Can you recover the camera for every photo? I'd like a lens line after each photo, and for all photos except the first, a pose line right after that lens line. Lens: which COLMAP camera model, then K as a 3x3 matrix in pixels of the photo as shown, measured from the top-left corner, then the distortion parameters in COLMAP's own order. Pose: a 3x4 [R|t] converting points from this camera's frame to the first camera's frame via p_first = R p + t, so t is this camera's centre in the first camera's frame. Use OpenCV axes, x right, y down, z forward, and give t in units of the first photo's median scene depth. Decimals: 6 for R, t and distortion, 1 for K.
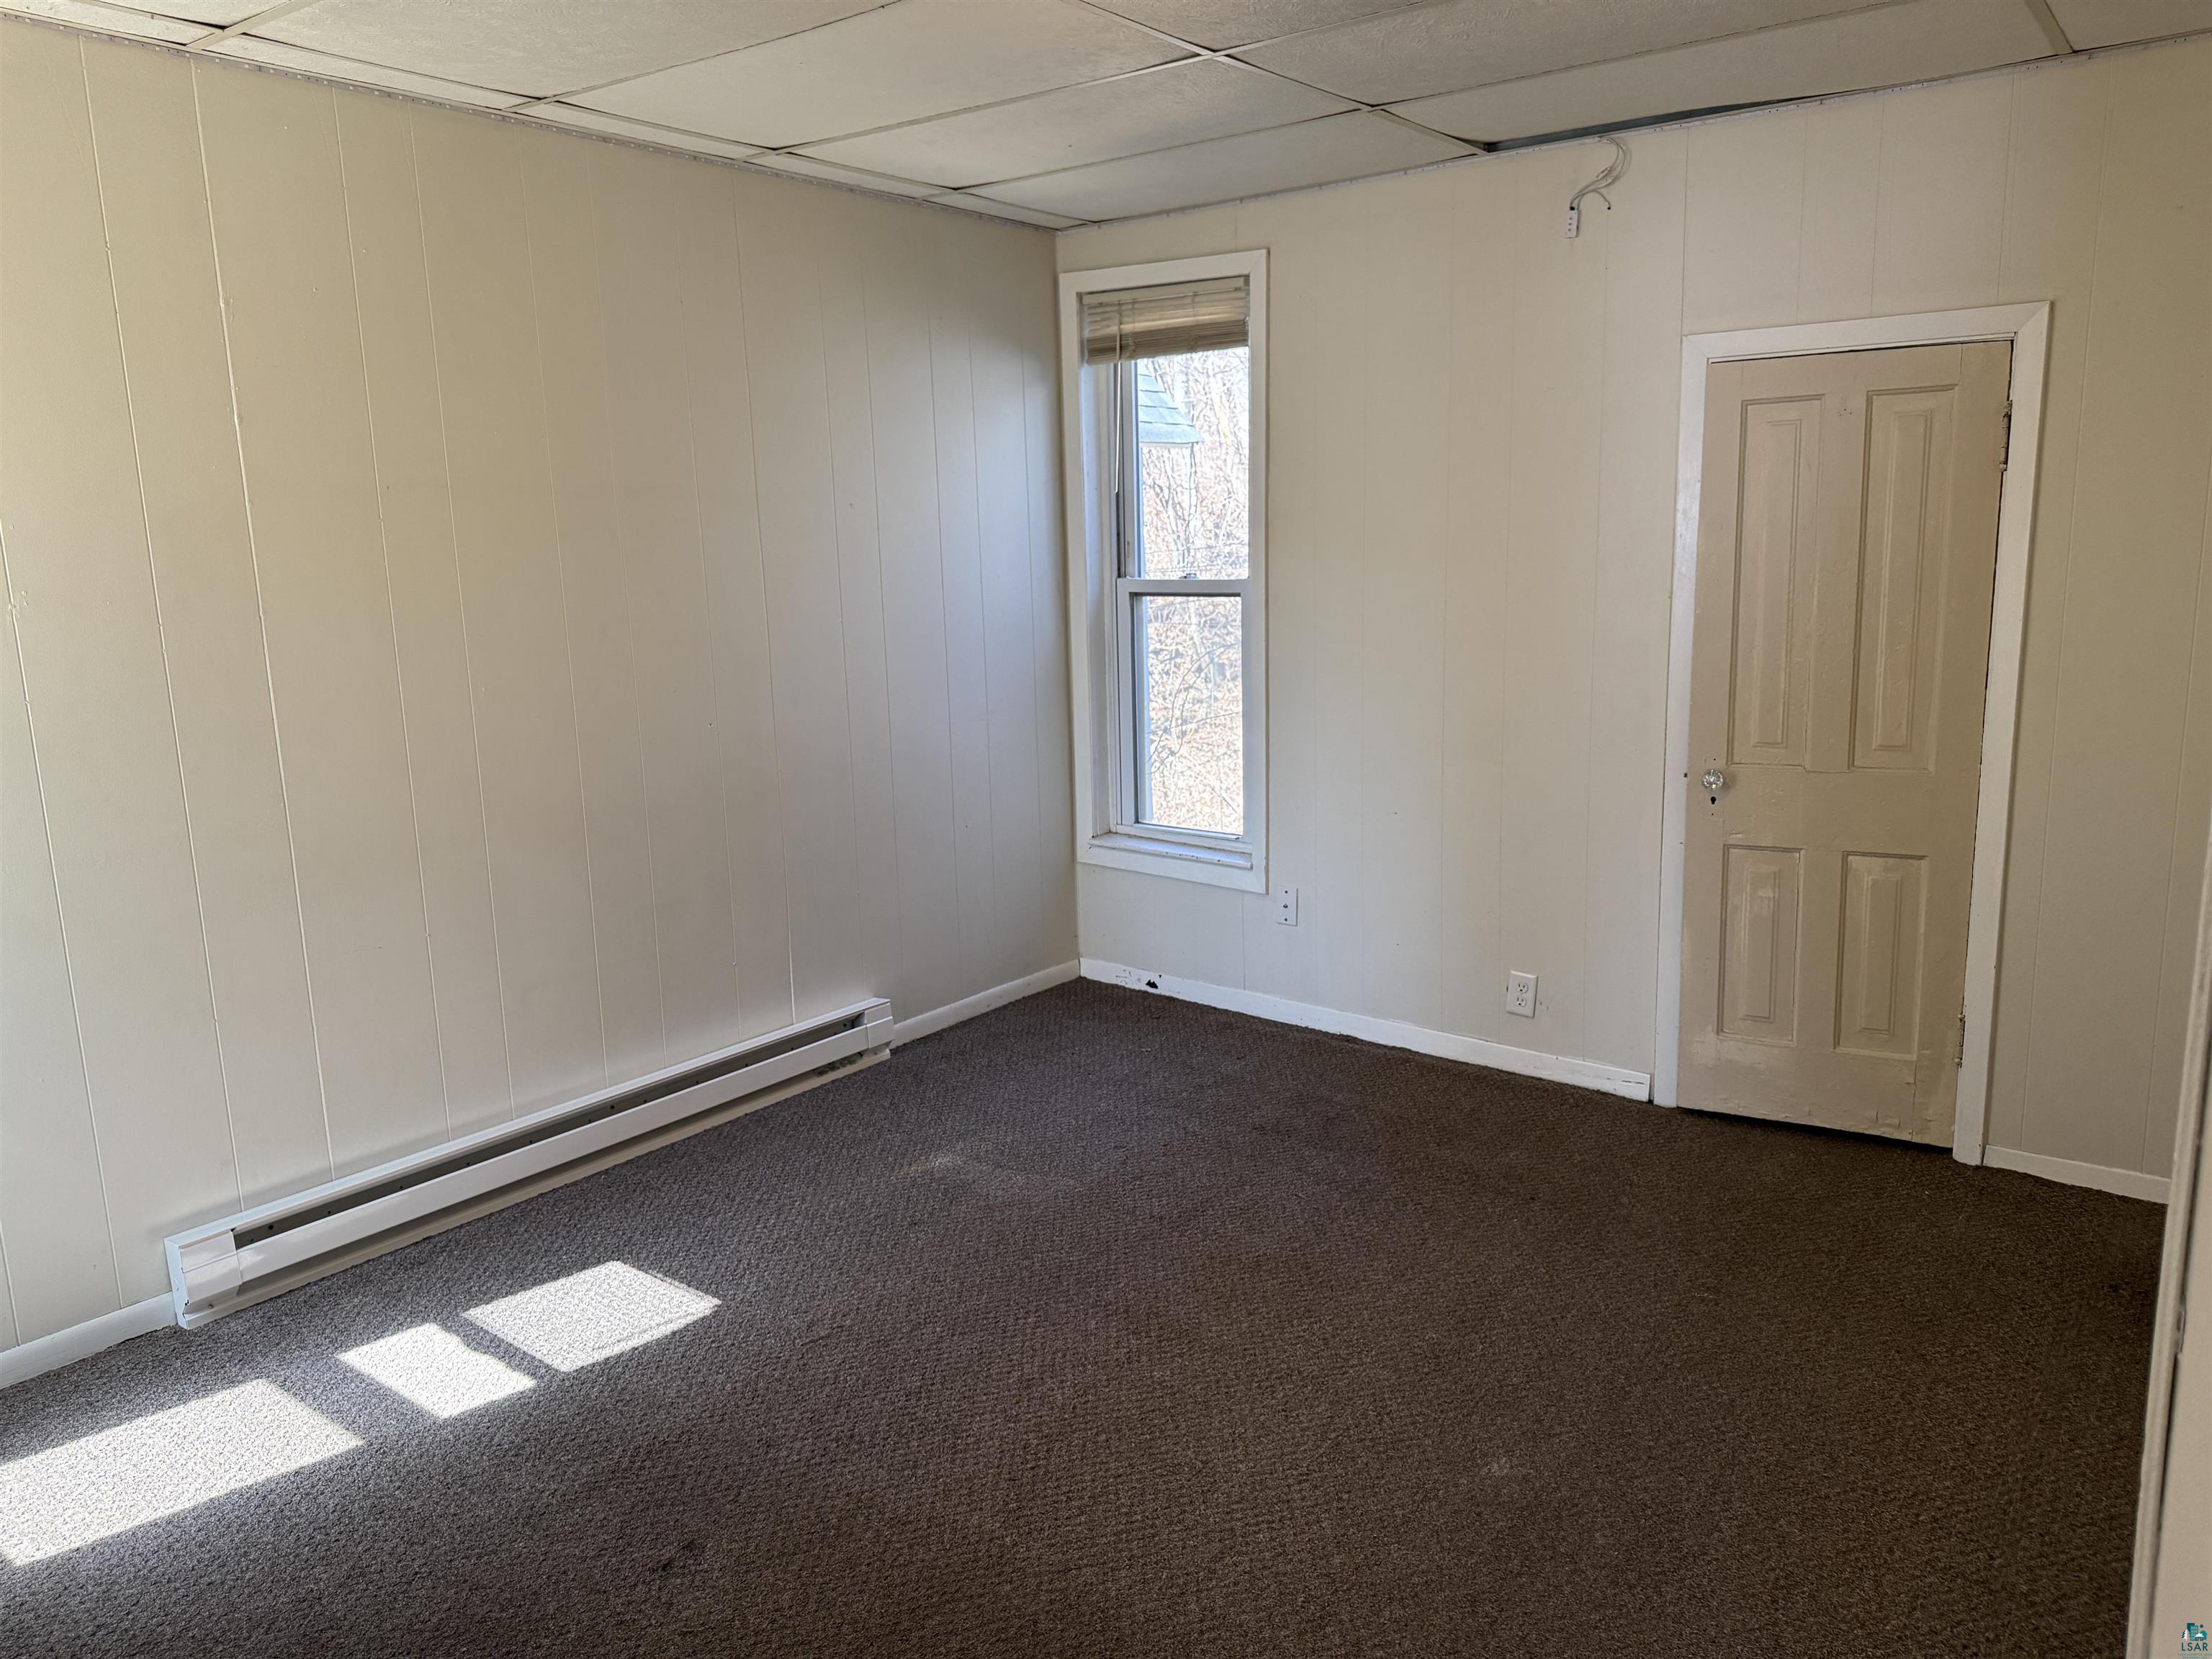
lens RADIAL K [[1552.2, 0, 1105.7], [0, 1552.2, 818.6], [0, 0, 1]] dist [0.105419, -0.144892]
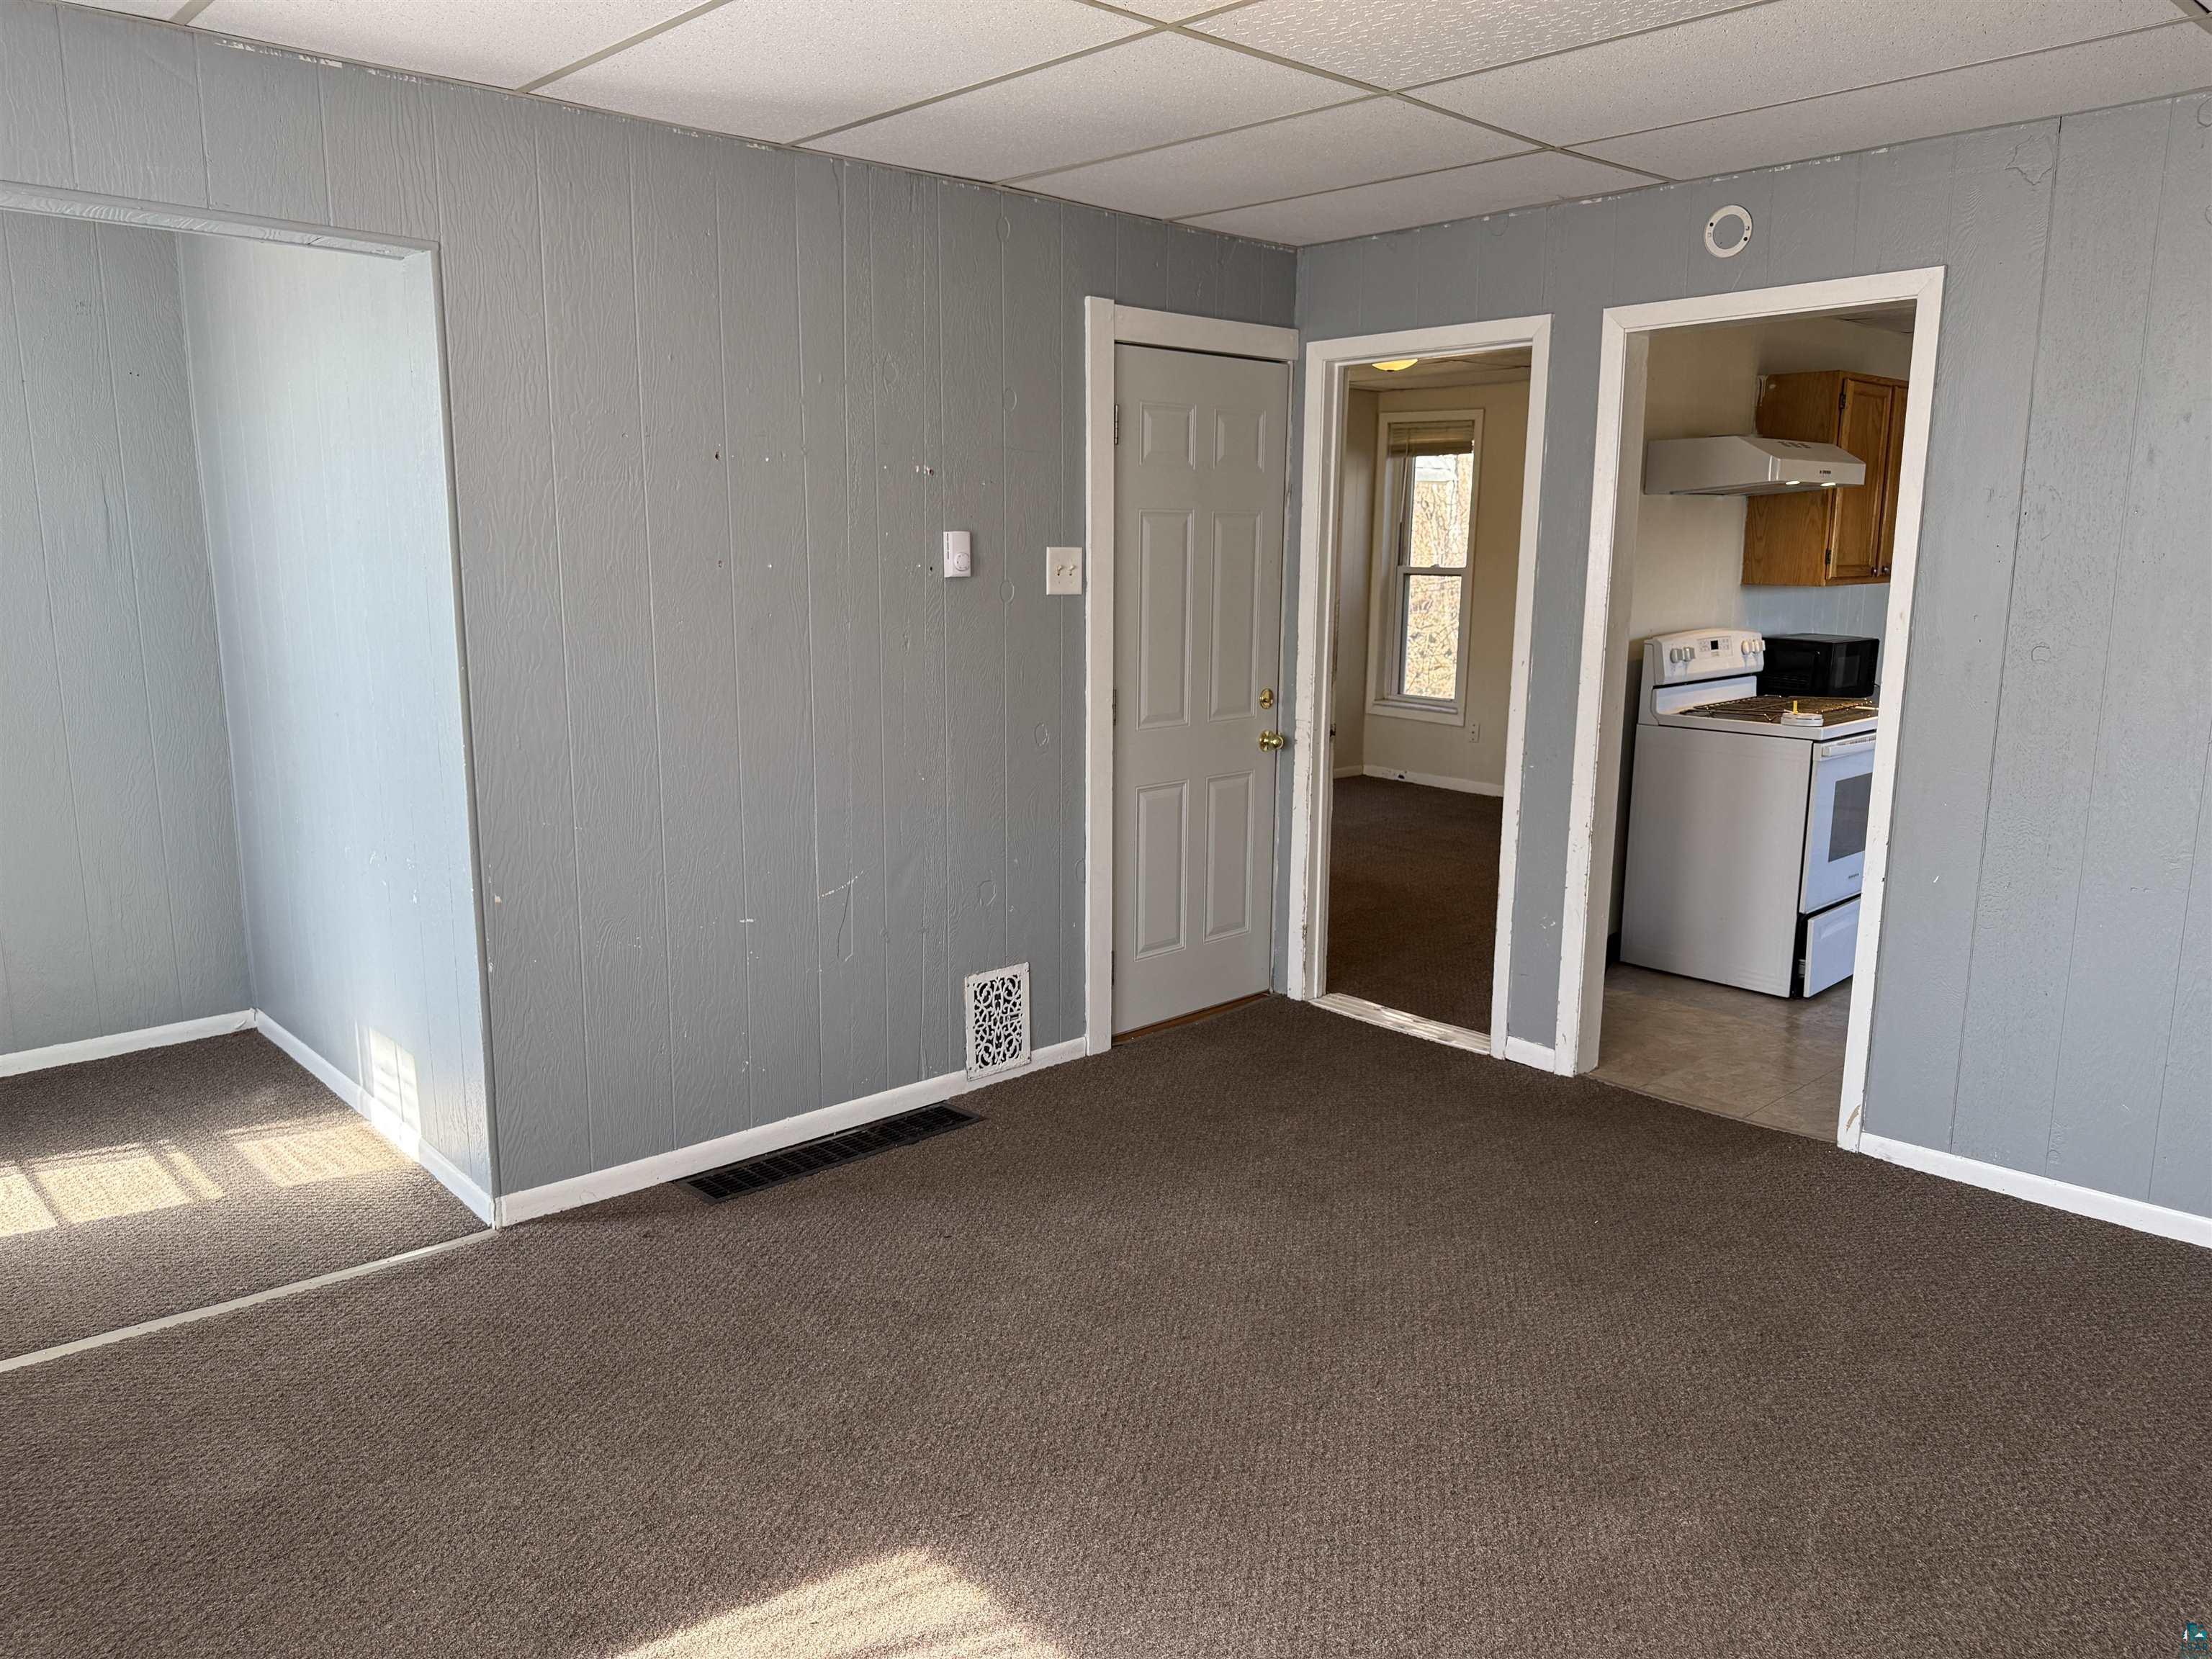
lens RADIAL K [[1552.2, 0, 1105.7], [0, 1552.2, 818.6], [0, 0, 1]] dist [0.105419, -0.144892]
pose [[0.985921, 0.064651, -0.154205, -0.031959], [-0.064614, 0.997896, 0.005256, 0.180488], [0.154220, 0.004781, 0.988025, -1.018451]]
